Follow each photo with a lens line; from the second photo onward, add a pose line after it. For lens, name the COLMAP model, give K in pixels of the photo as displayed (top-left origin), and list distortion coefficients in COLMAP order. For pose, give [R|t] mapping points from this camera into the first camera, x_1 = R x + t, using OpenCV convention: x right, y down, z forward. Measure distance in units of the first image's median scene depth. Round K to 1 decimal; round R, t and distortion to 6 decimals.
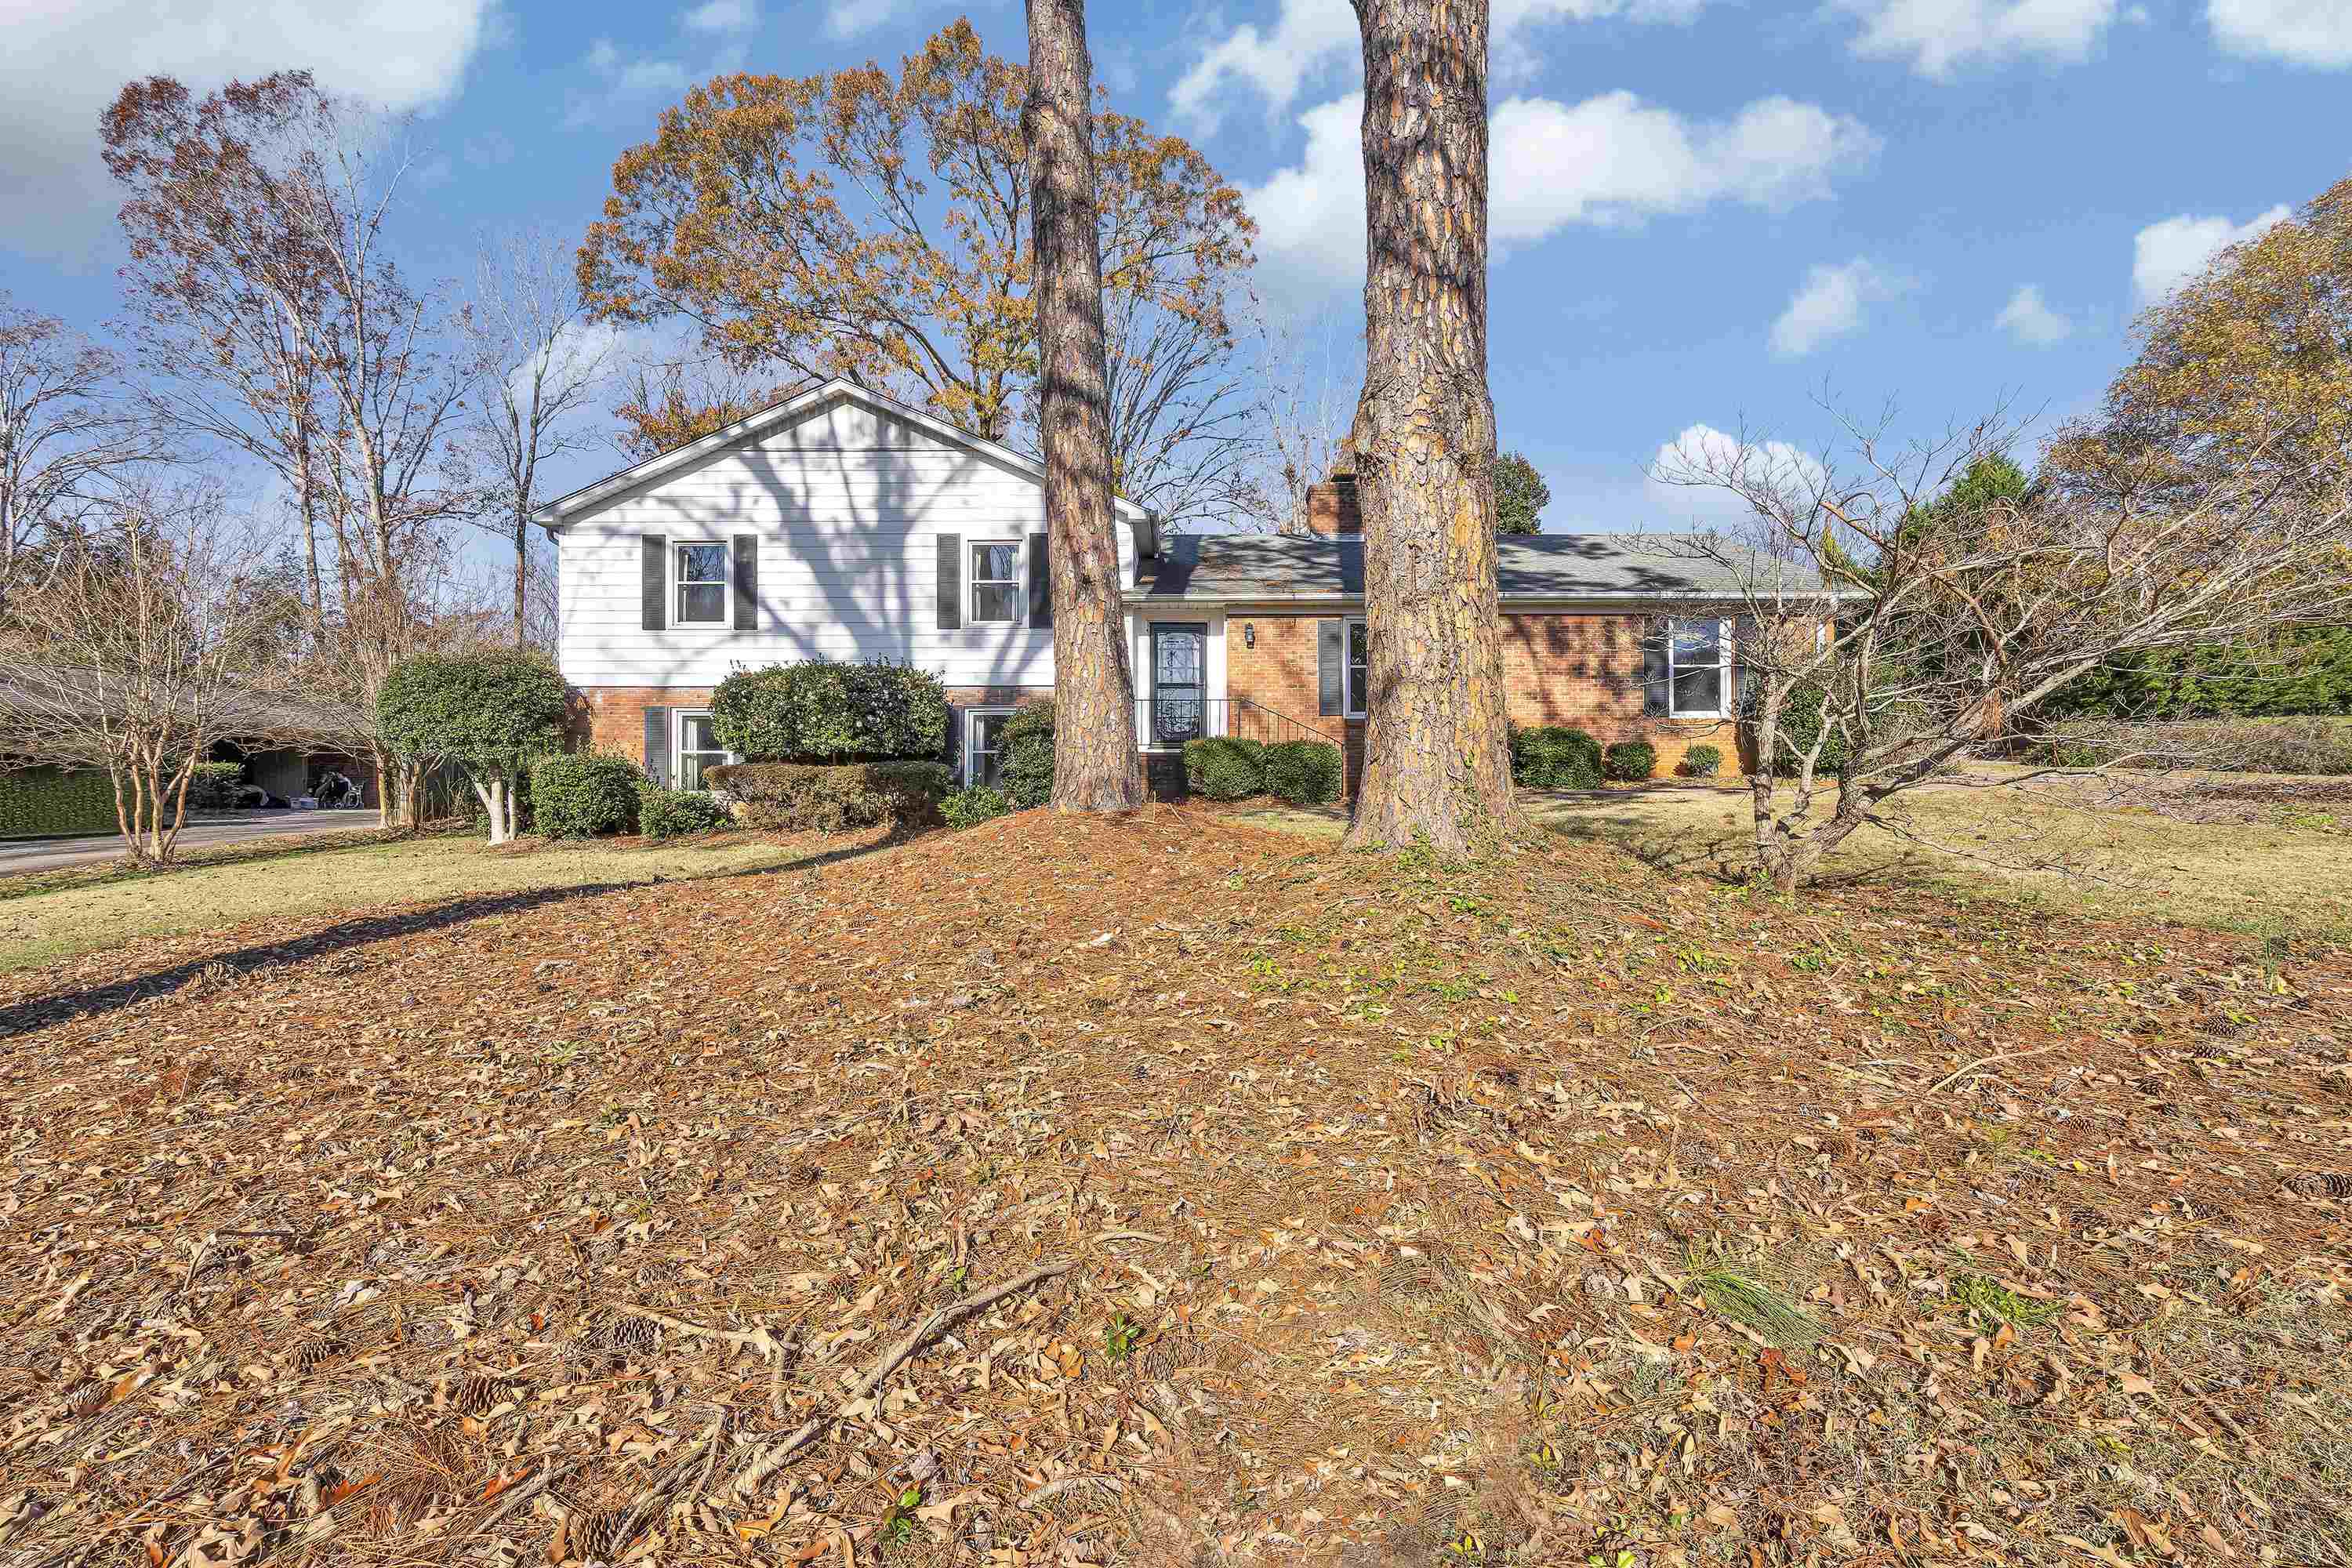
lens RADIAL K [[1080.7, 0, 1183.3], [0, 1080.7, 781.6], [0, 0, 1]] dist [-0.008814, 0.000499]
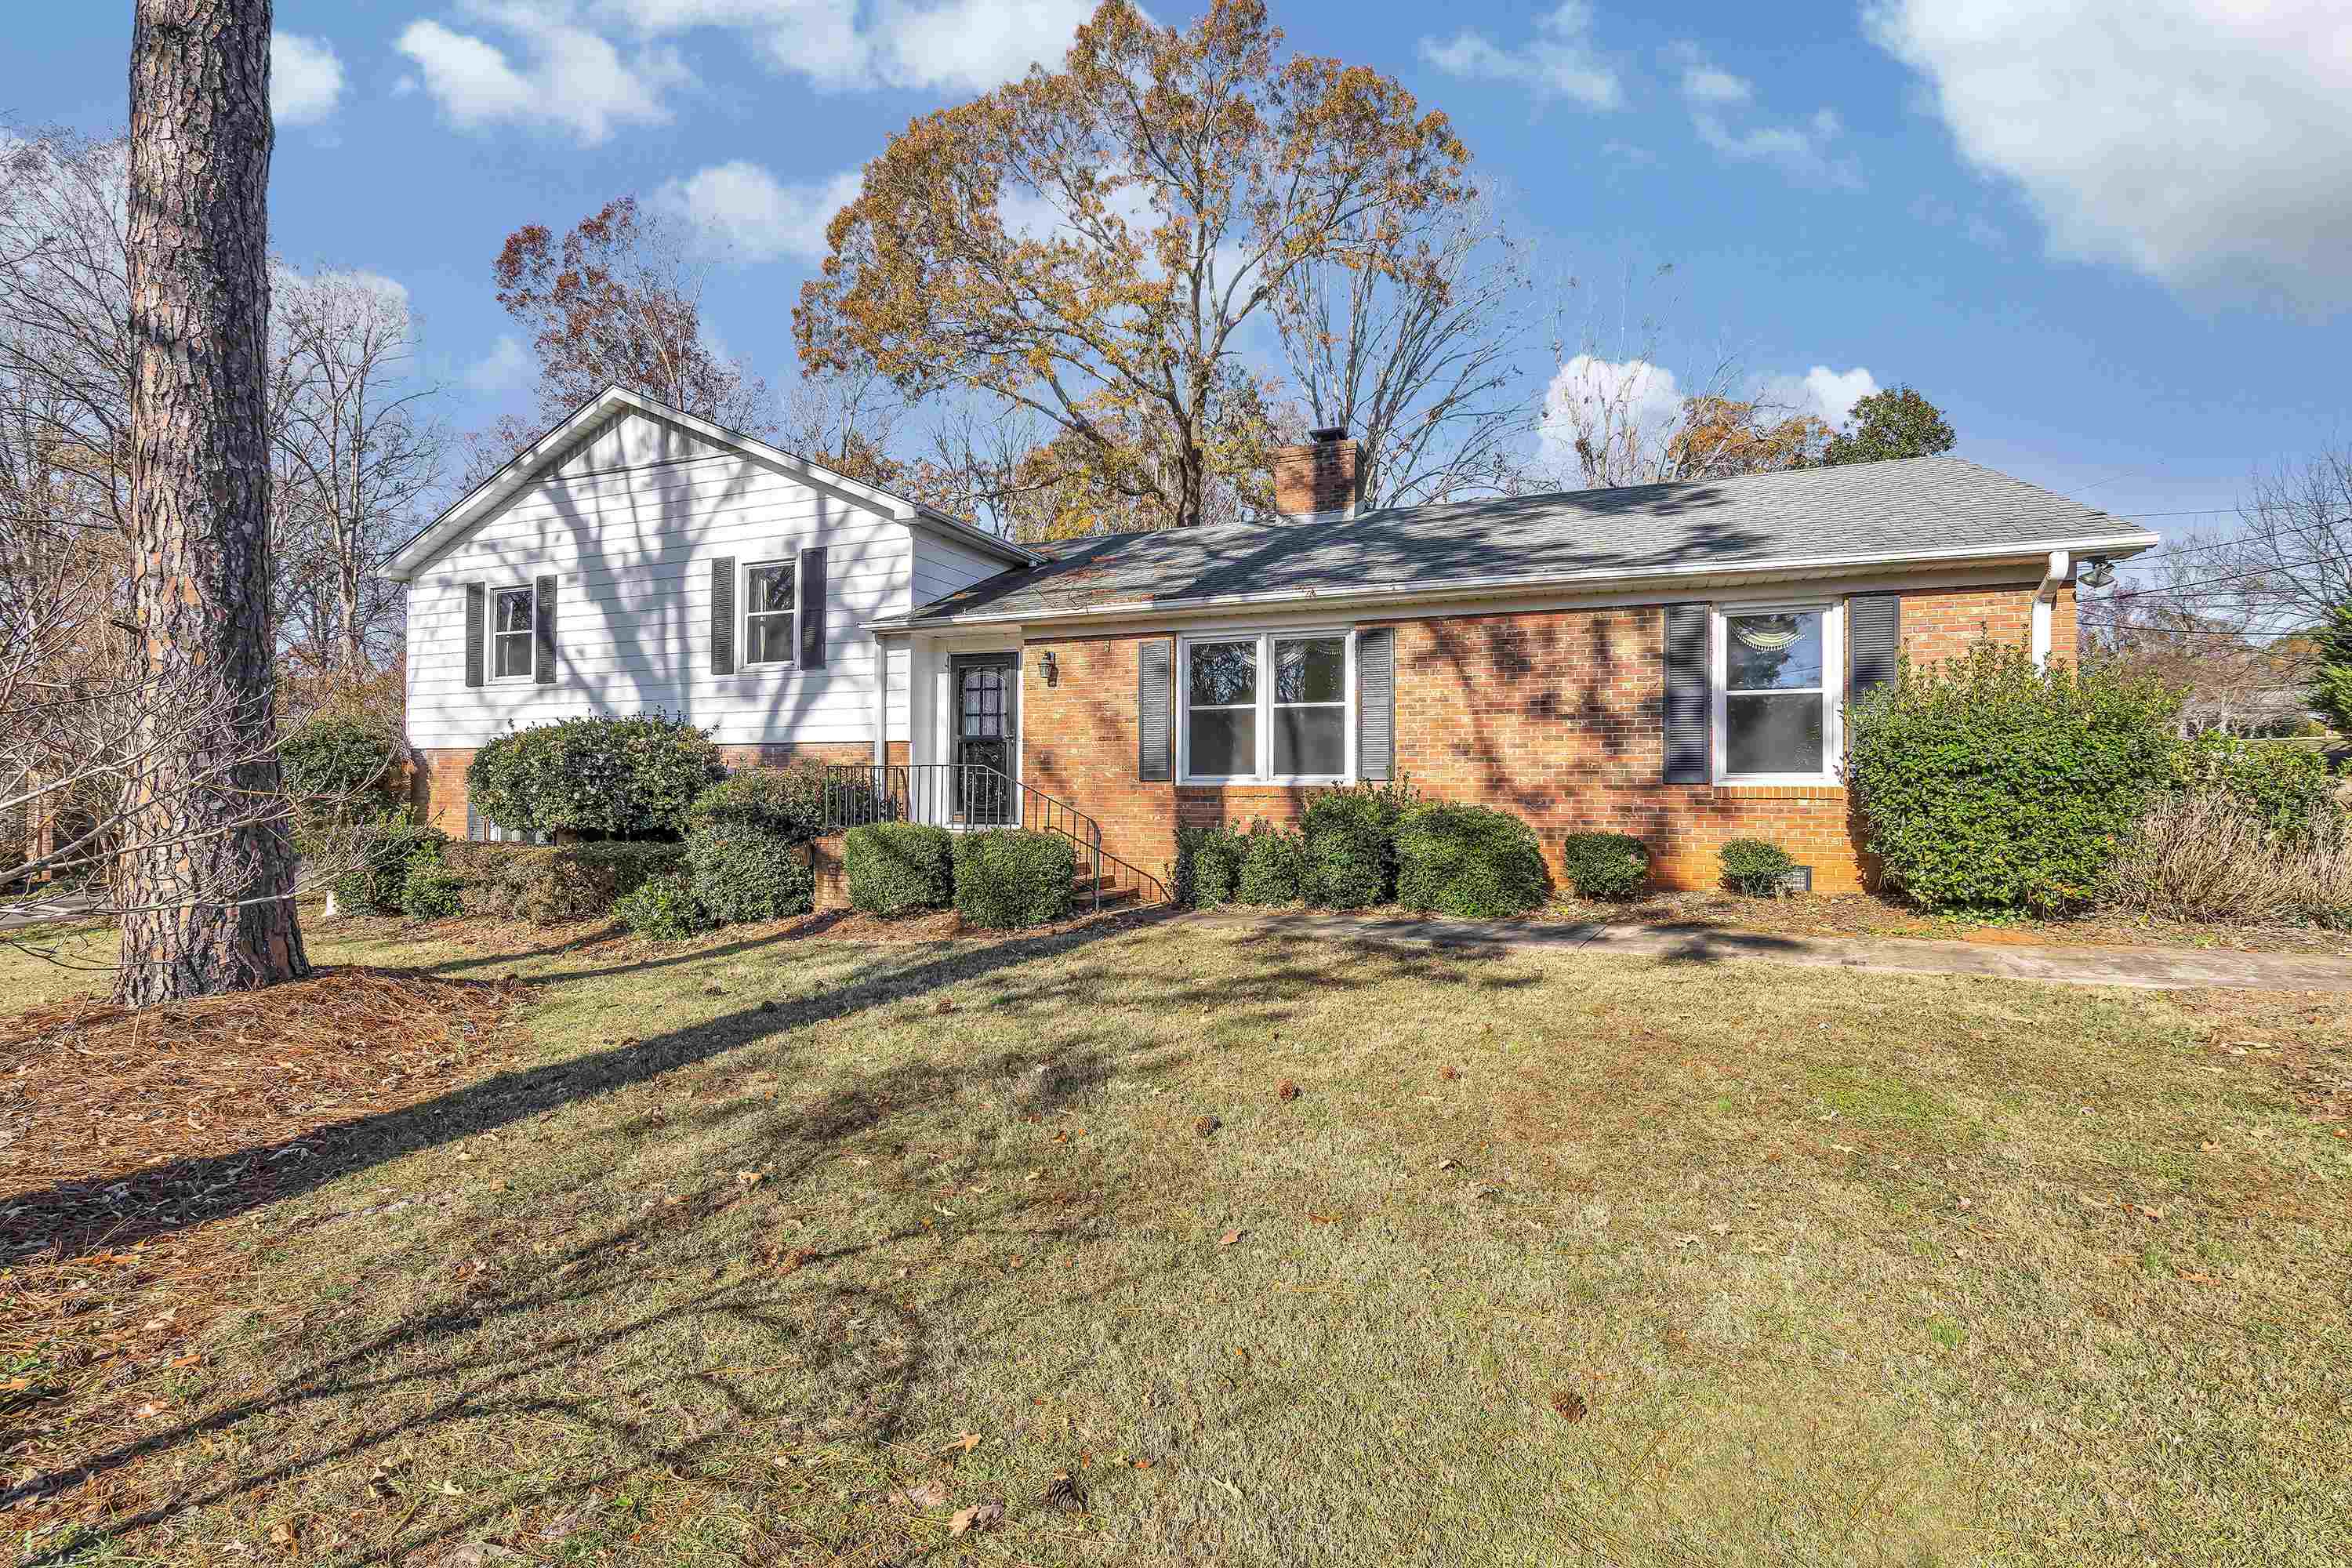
lens RADIAL K [[1080.7, 0, 1171.7], [0, 1080.7, 781.5], [0, 0, 1]] dist [-0.008814, 0.000499]
pose [[0.926278, 0.001502, -0.376839, 0.401208], [-0.006210, 0.999917, -0.011277, -0.053758], [0.376790, 0.012786, 0.926210, 0.375384]]
